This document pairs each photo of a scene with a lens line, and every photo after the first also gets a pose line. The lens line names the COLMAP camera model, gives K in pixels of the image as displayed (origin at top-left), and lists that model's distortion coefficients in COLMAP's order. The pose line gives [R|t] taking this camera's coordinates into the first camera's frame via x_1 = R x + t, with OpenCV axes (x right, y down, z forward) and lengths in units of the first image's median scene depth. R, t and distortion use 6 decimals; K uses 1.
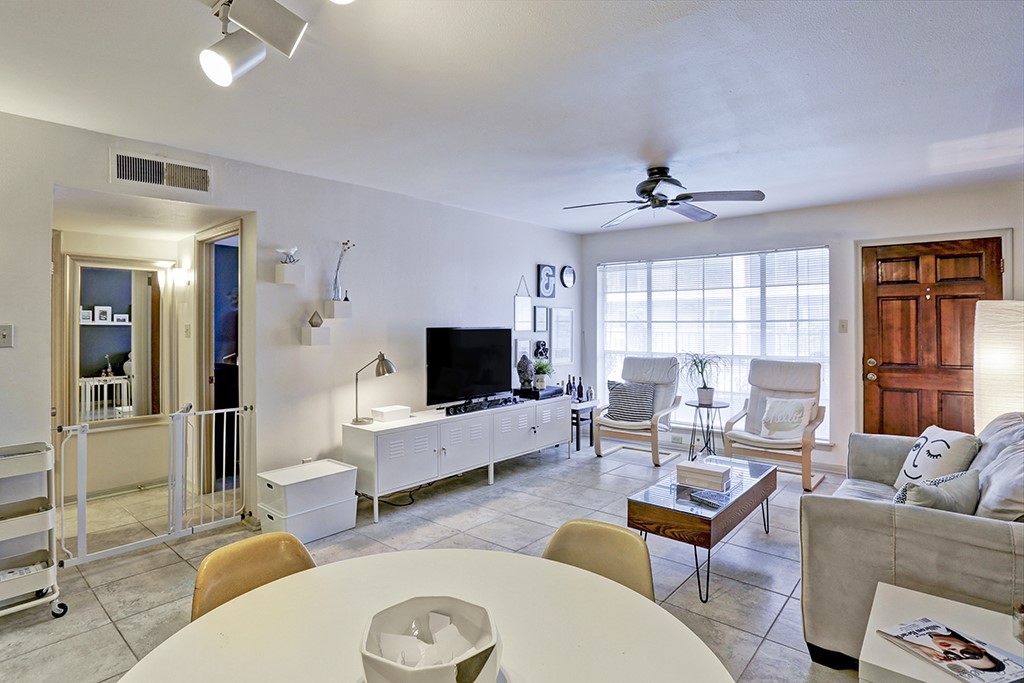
lens RADIAL K [[529.2, 0, 494.9], [0, 529.2, 324.2], [0, 0, 1]] dist [-0.063598, 0.000030]
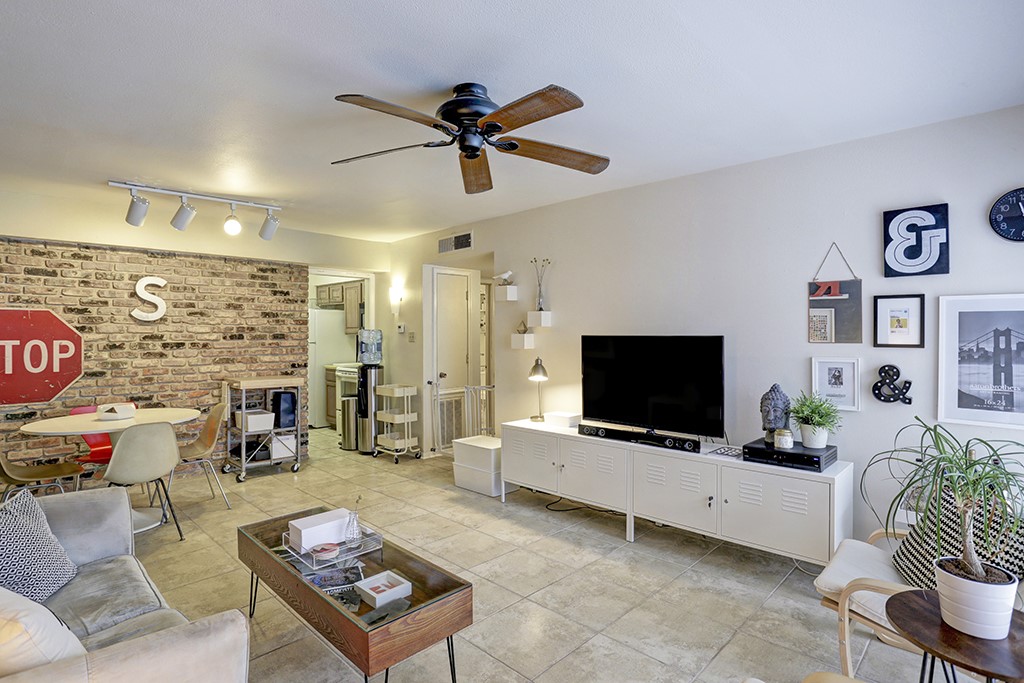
lens RADIAL K [[529.2, 0, 494.9], [0, 529.2, 324.2], [0, 0, 1]] dist [-0.063598, 0.000030]
pose [[-0.057285, -0.009950, -0.998308, 0.763628], [0.002912, 0.999944, -0.010133, -0.002920], [0.998354, -0.003487, -0.057253, 0.853075]]
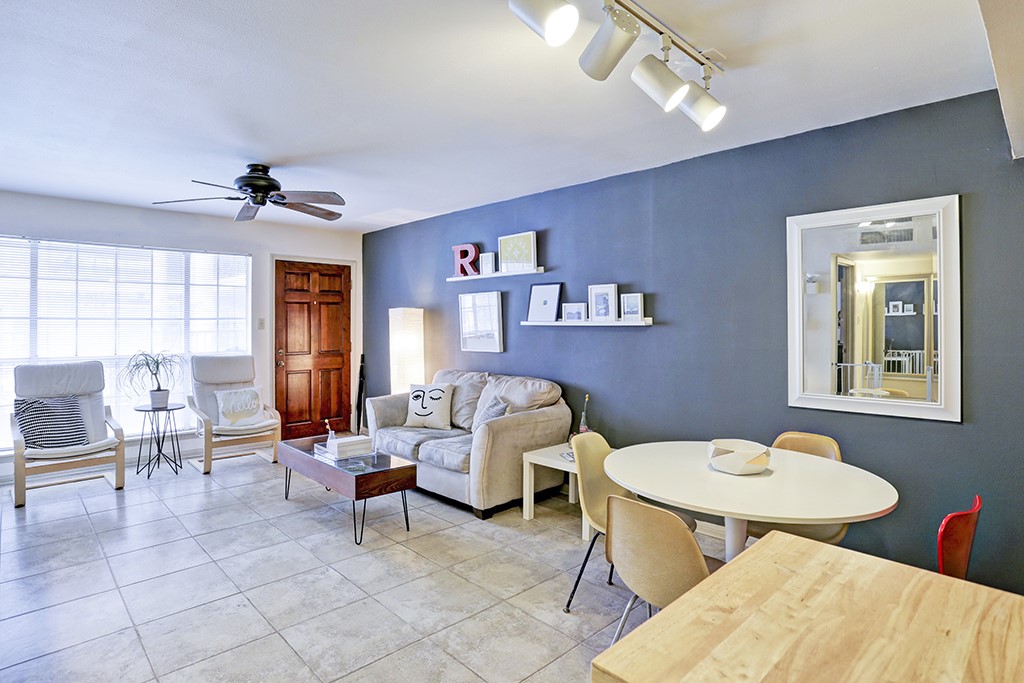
lens RADIAL K [[529.2, 0, 494.9], [0, 529.2, 324.2], [0, 0, 1]] dist [-0.063598, 0.000030]
pose [[0.096074, -0.001368, 0.995373, -0.502683], [-0.003337, 0.999993, 0.001696, 0.000756], [-0.995369, -0.003485, 0.096069, 0.357336]]
